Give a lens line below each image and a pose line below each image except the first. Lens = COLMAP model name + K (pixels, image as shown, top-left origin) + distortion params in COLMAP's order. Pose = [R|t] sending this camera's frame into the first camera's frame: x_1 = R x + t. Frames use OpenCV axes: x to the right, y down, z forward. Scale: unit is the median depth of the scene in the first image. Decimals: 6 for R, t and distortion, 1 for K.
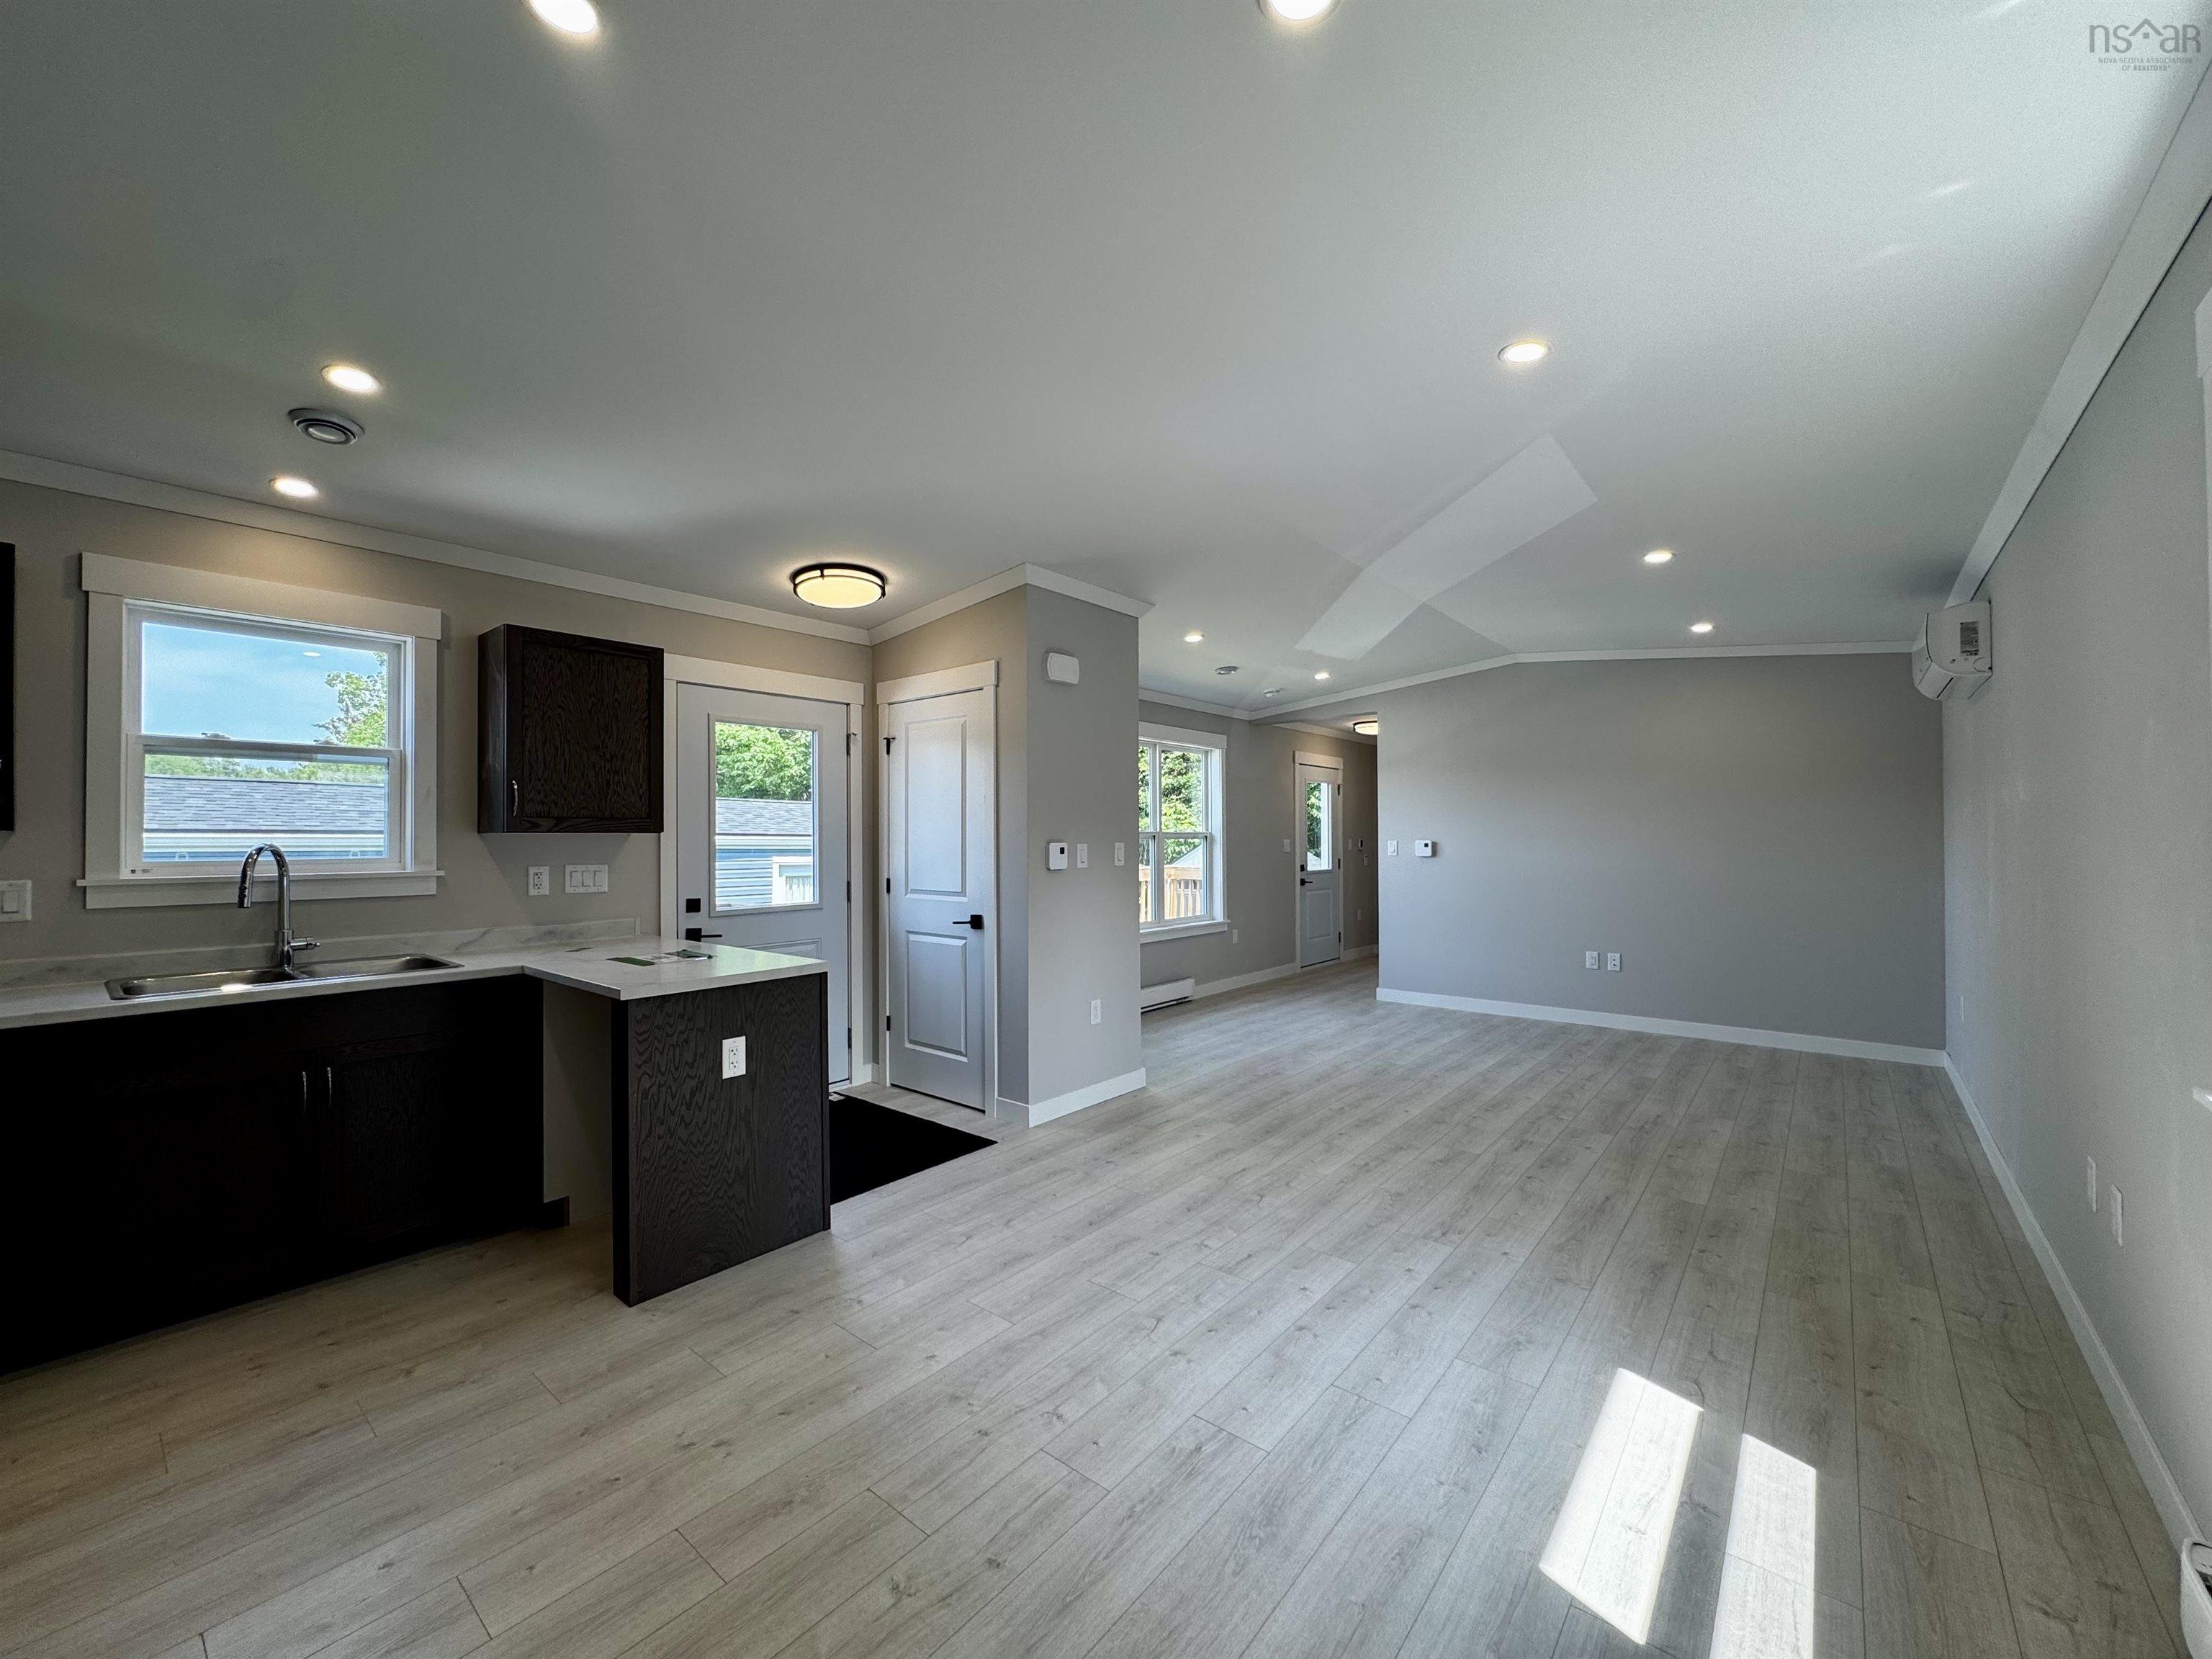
lens RADIAL K [[880.6, 0, 1104.7], [0, 880.6, 830.1], [0, 0, 1]] dist [-0.004203, 0.000399]
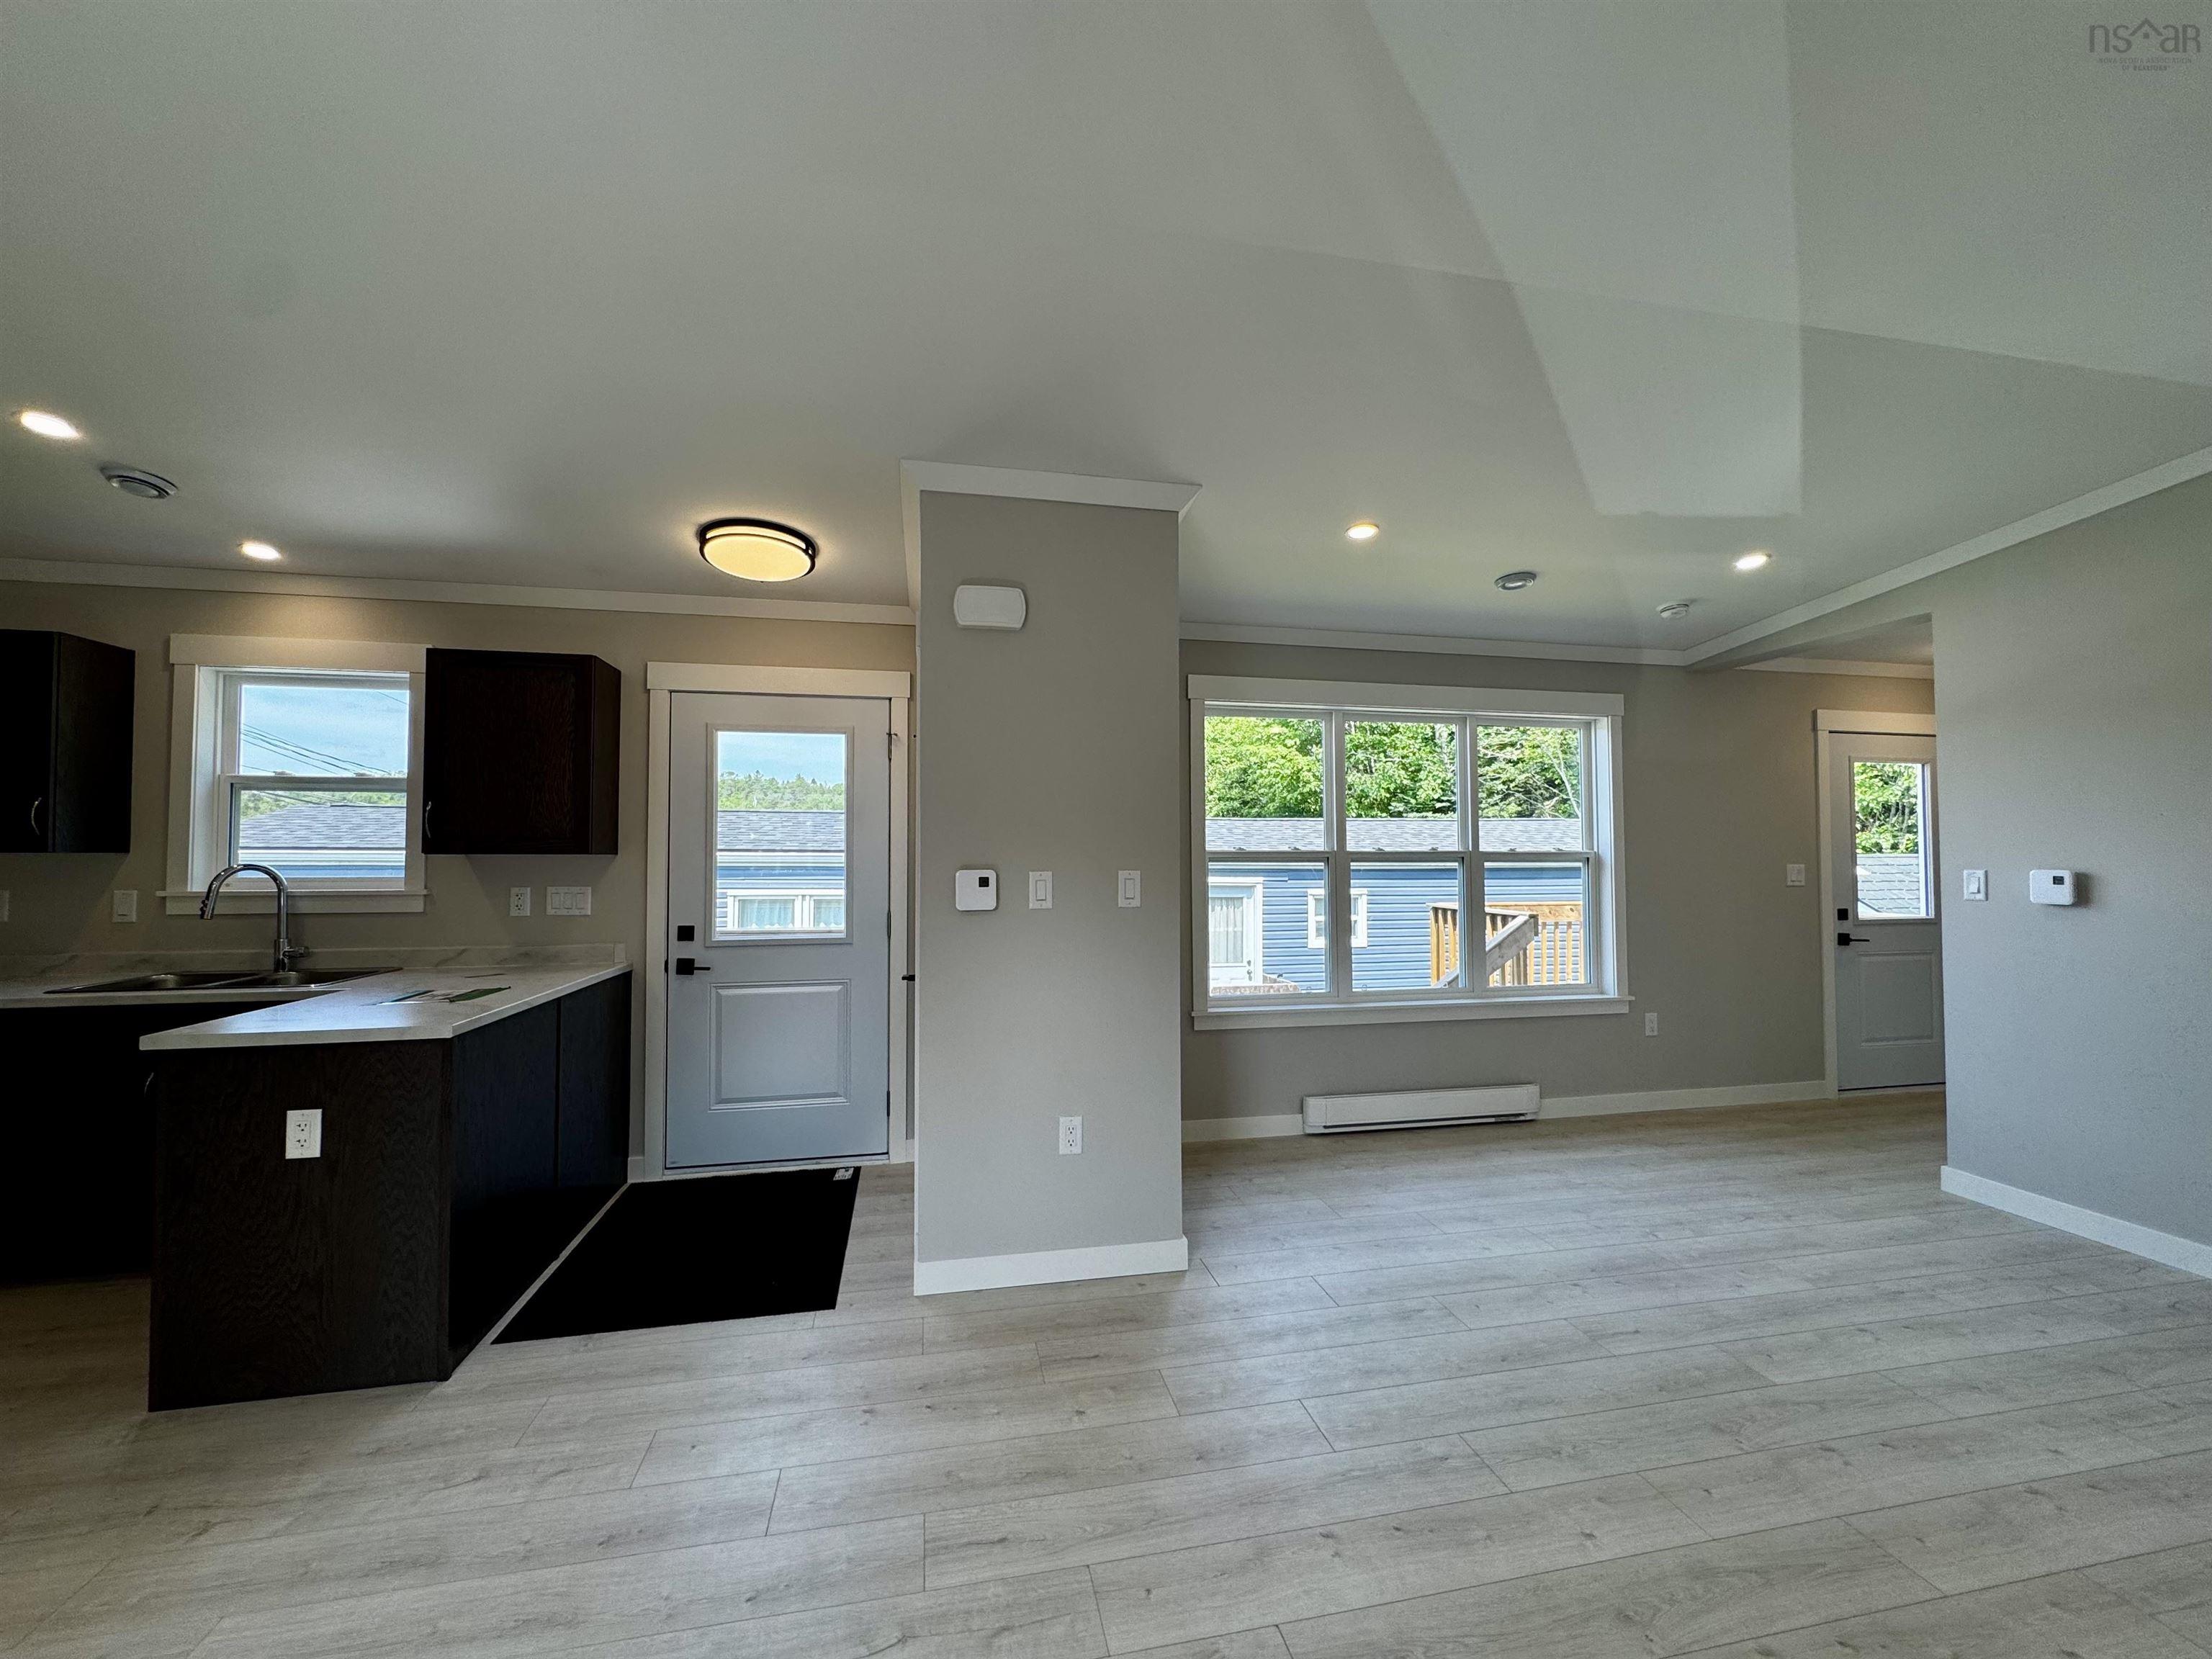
lens RADIAL K [[880.6, 0, 1104.7], [0, 880.6, 830.1], [0, 0, 1]] dist [-0.004203, 0.000399]
pose [[0.780791, -0.014185, -0.624631, 0.507285], [0.002214, 0.999799, -0.019937, -0.002580], [0.624788, 0.014183, 0.780665, 0.634131]]
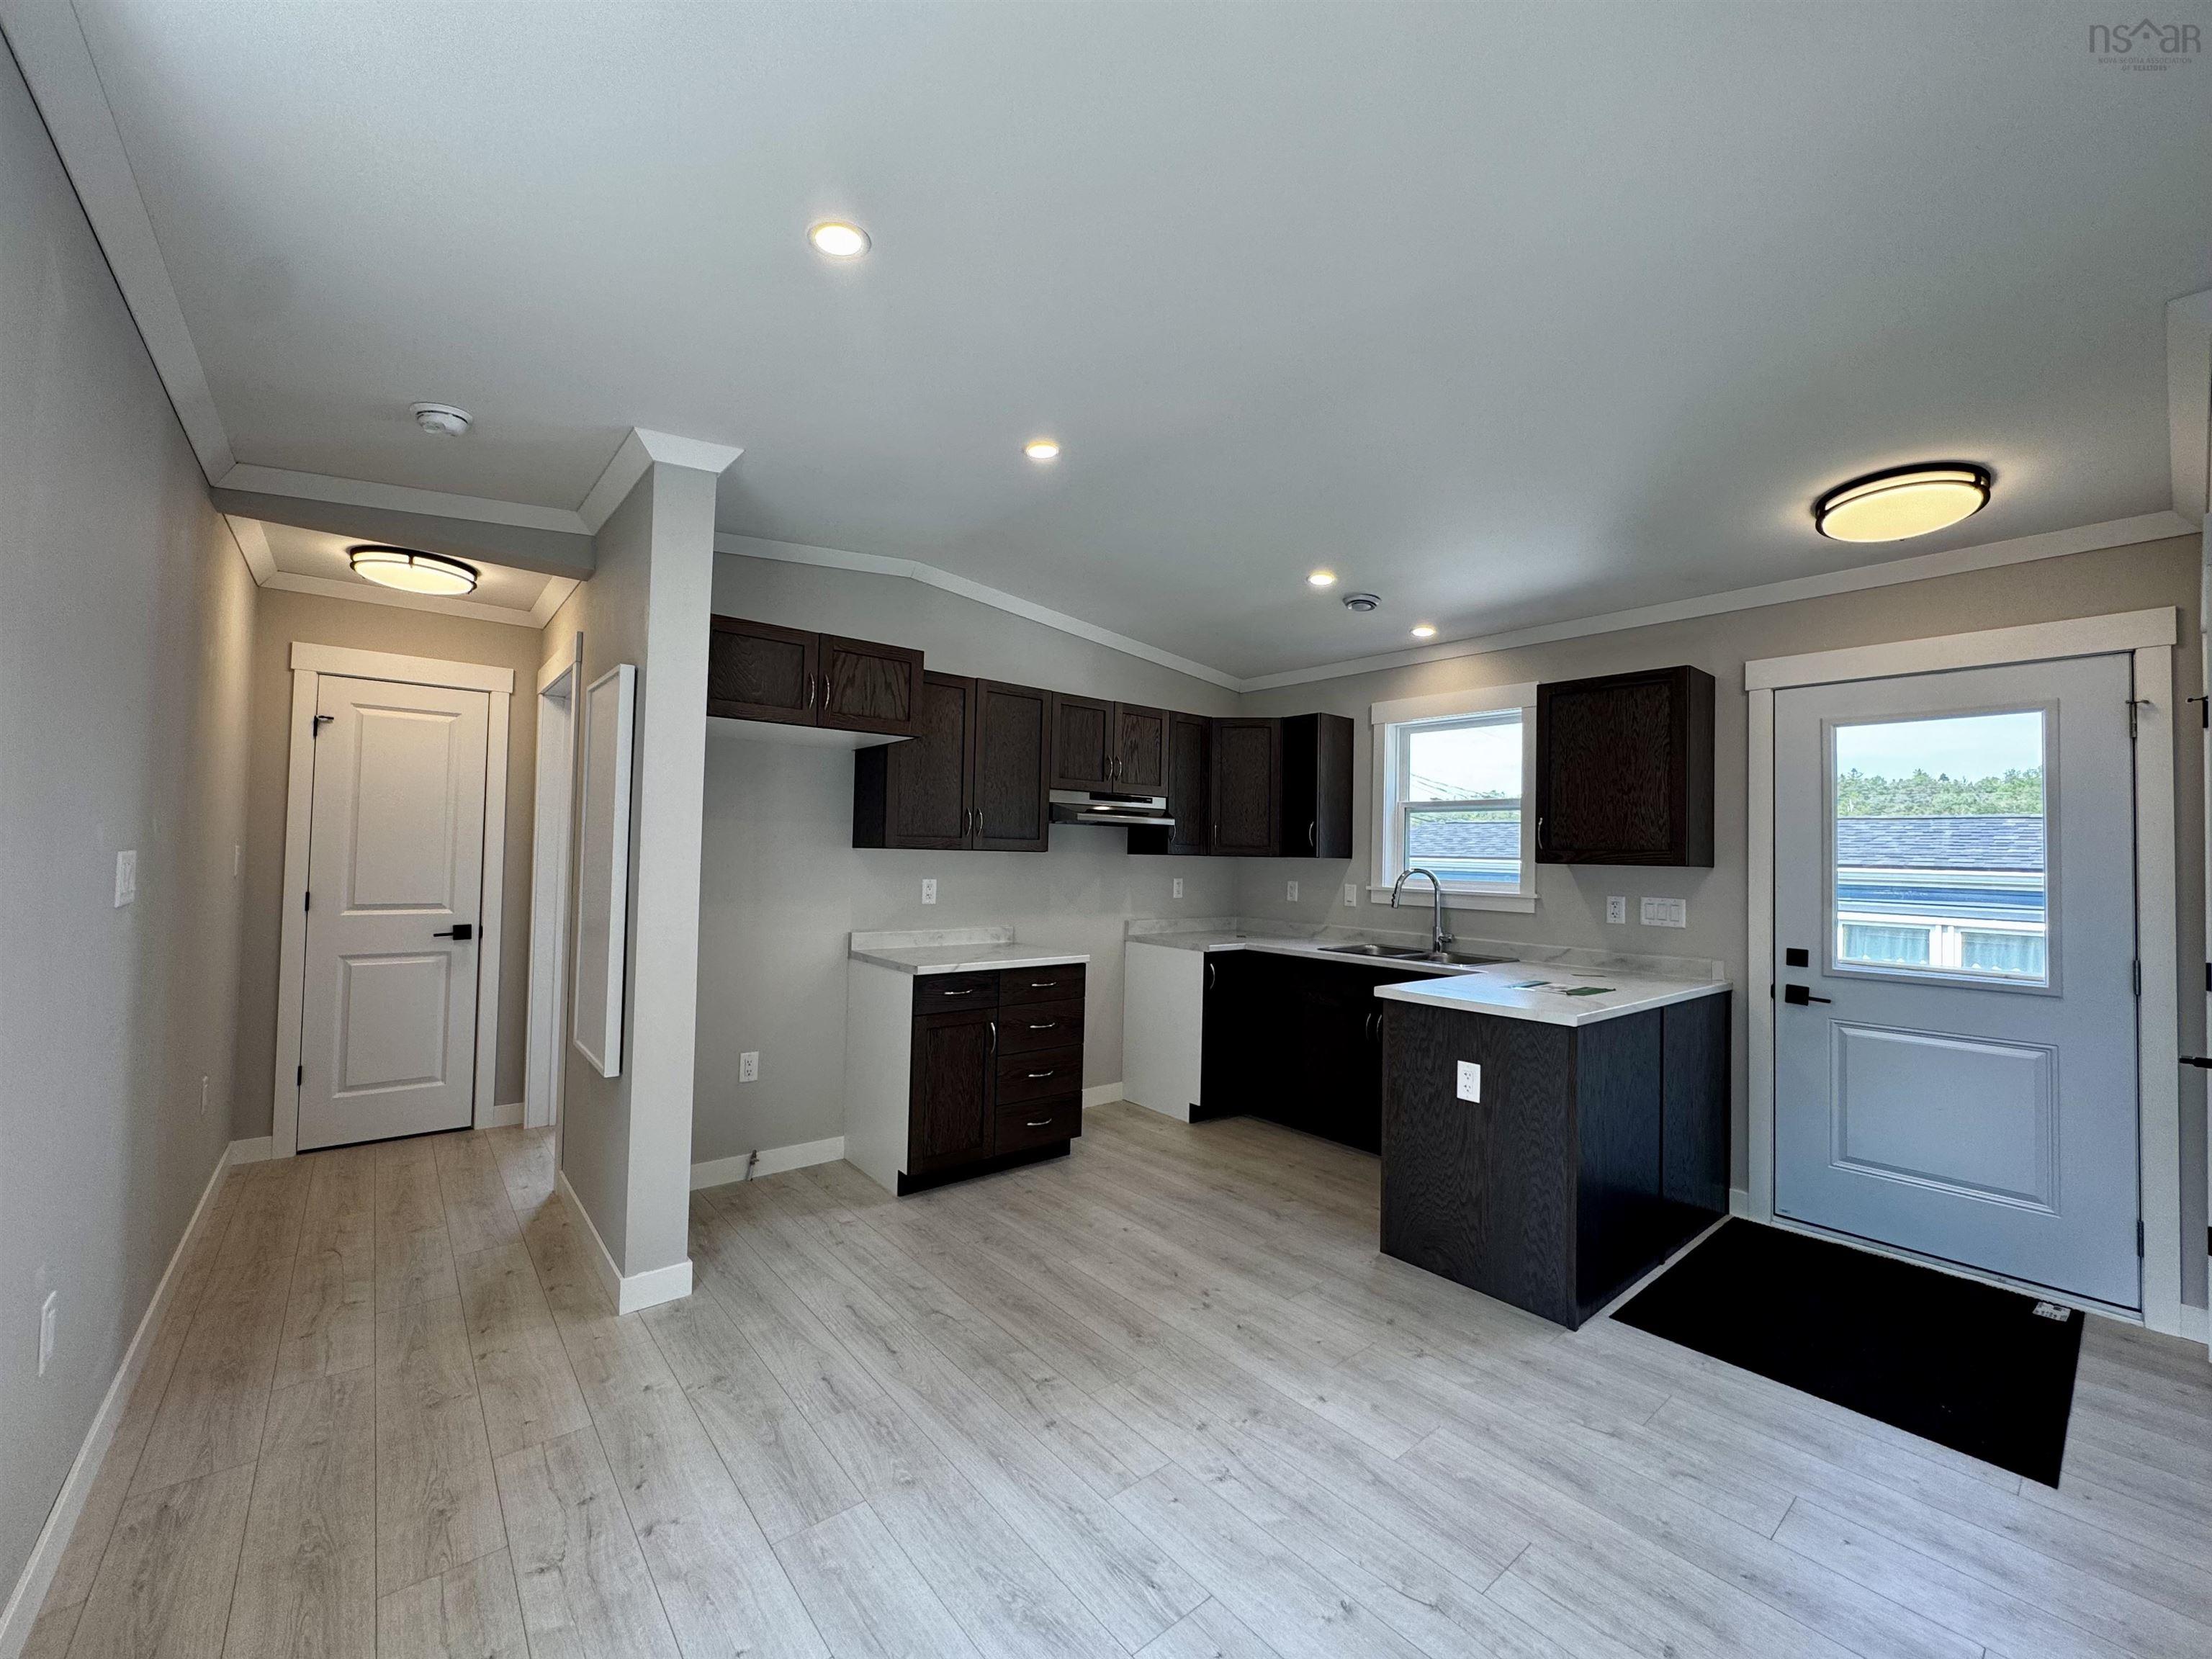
lens RADIAL K [[880.6, 0, 1104.7], [0, 880.6, 830.1], [0, 0, 1]] dist [-0.004203, 0.000399]
pose [[-0.185704, -0.028414, -0.982195, 0.519074], [-0.014337, 0.999554, -0.026205, -0.001980], [0.982501, 0.009216, -0.186029, 0.591338]]
